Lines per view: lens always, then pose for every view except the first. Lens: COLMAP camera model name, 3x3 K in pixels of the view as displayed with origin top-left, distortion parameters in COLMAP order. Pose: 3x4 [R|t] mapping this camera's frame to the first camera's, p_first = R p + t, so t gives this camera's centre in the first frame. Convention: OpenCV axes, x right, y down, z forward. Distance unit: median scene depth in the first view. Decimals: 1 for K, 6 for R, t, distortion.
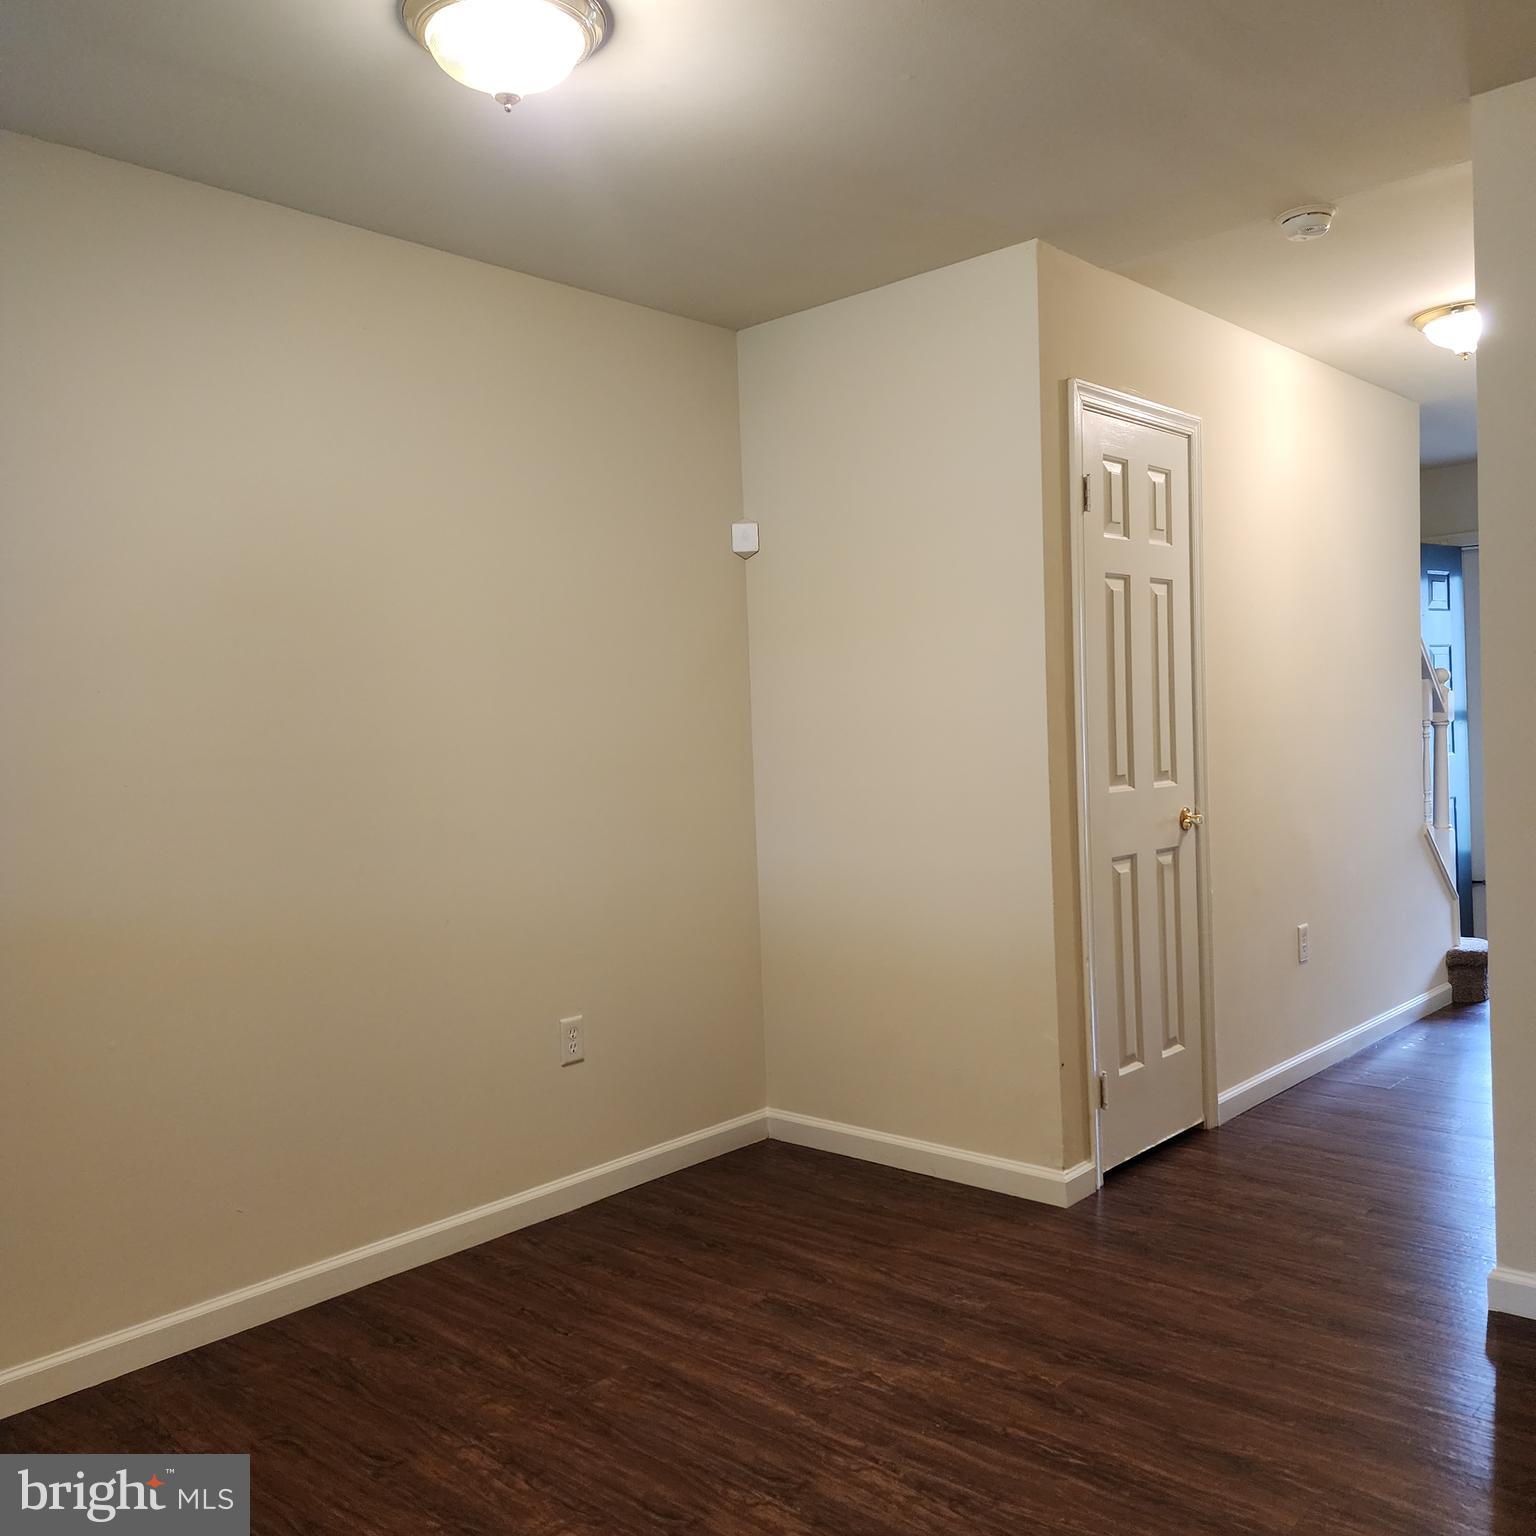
lens RADIAL K [[1355.7, 0, 764.7], [0, 1355.7, 756.8], [0, 0, 1]] dist [0.090220, -0.102768]
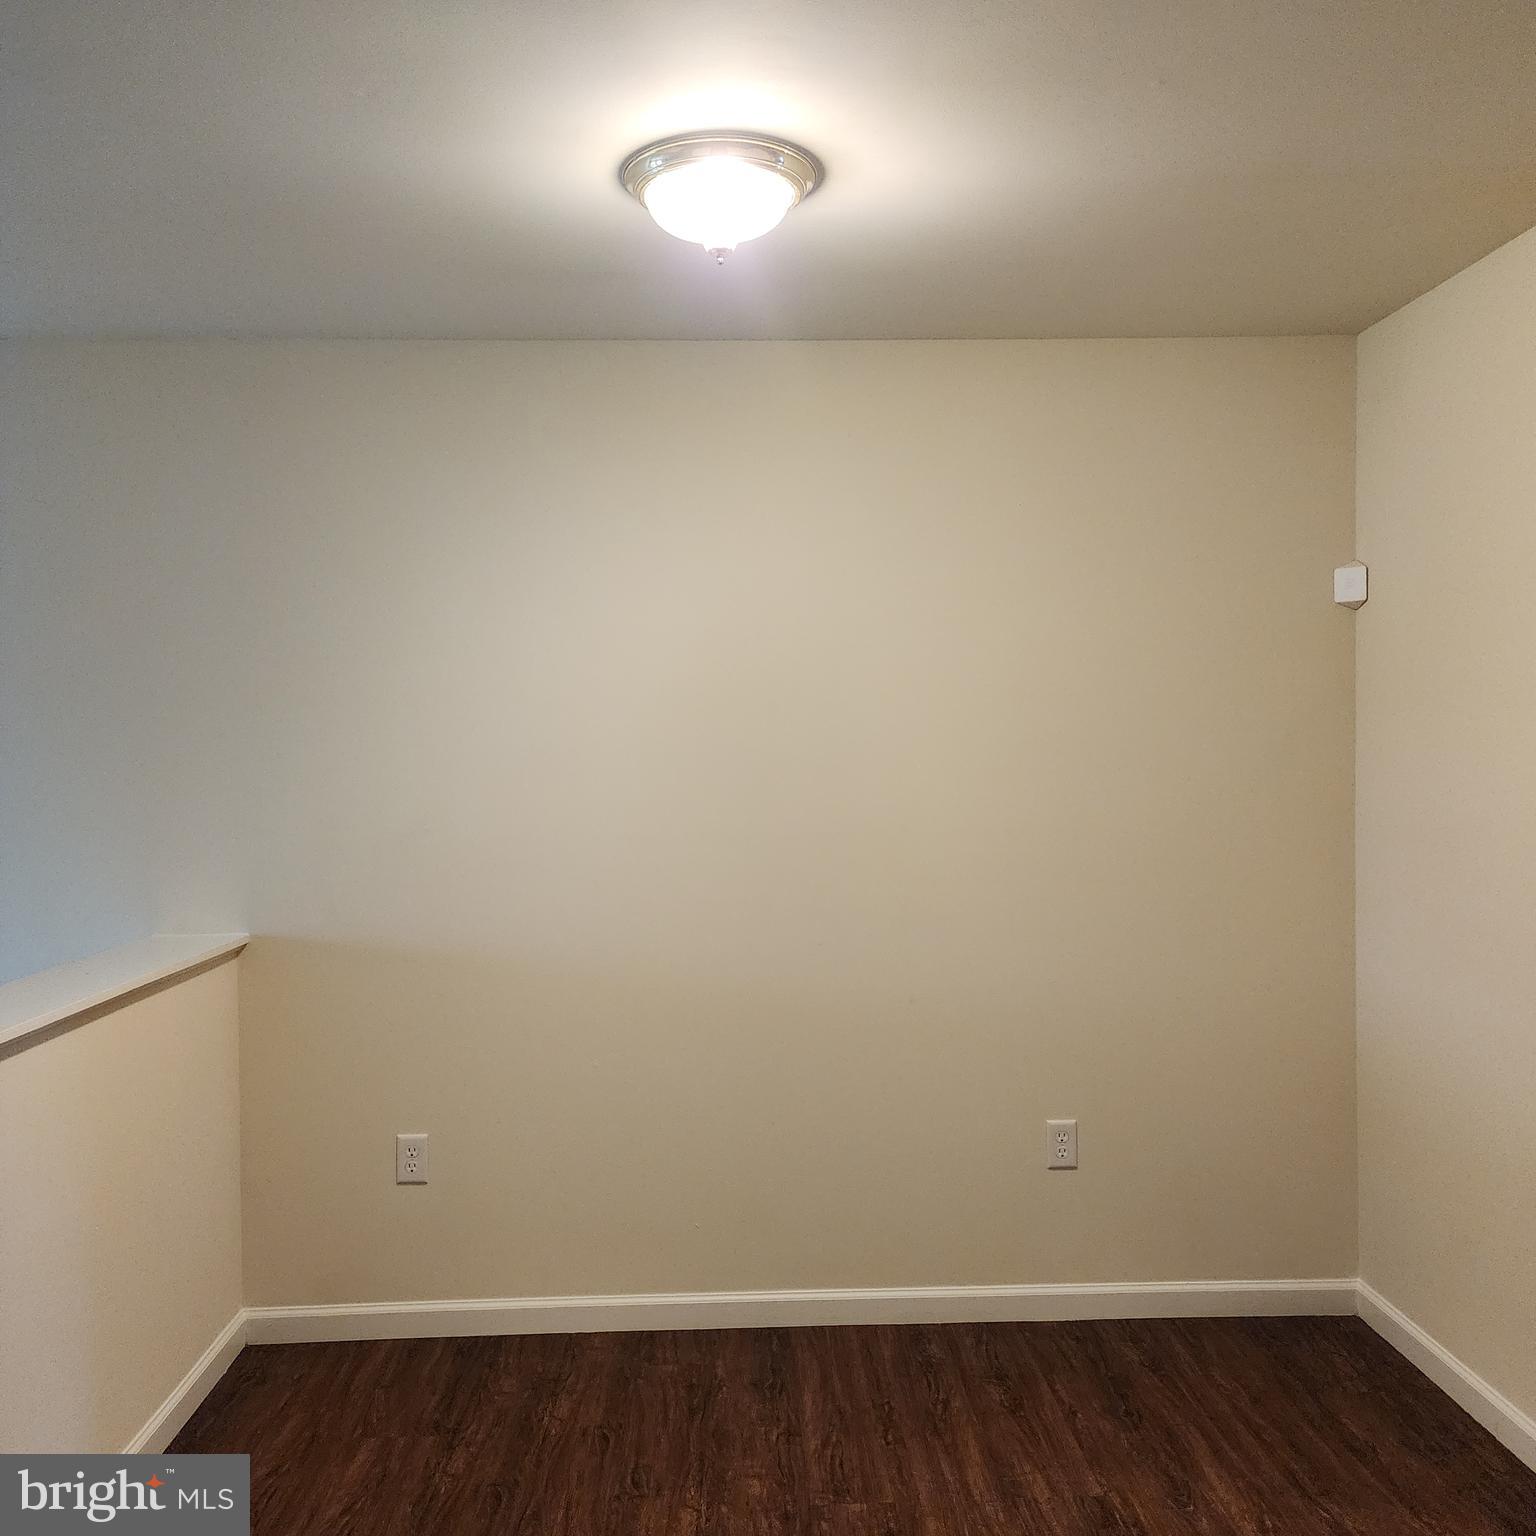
lens RADIAL K [[1355.7, 0, 769.5], [0, 1355.7, 780.8], [0, 0, 1]] dist [0.090220, -0.102768]
pose [[0.702252, 0.048280, -0.710289, 0.430626], [-0.025296, 0.998760, 0.042879, -0.090379], [0.711479, -0.012144, 0.702603, 0.217687]]
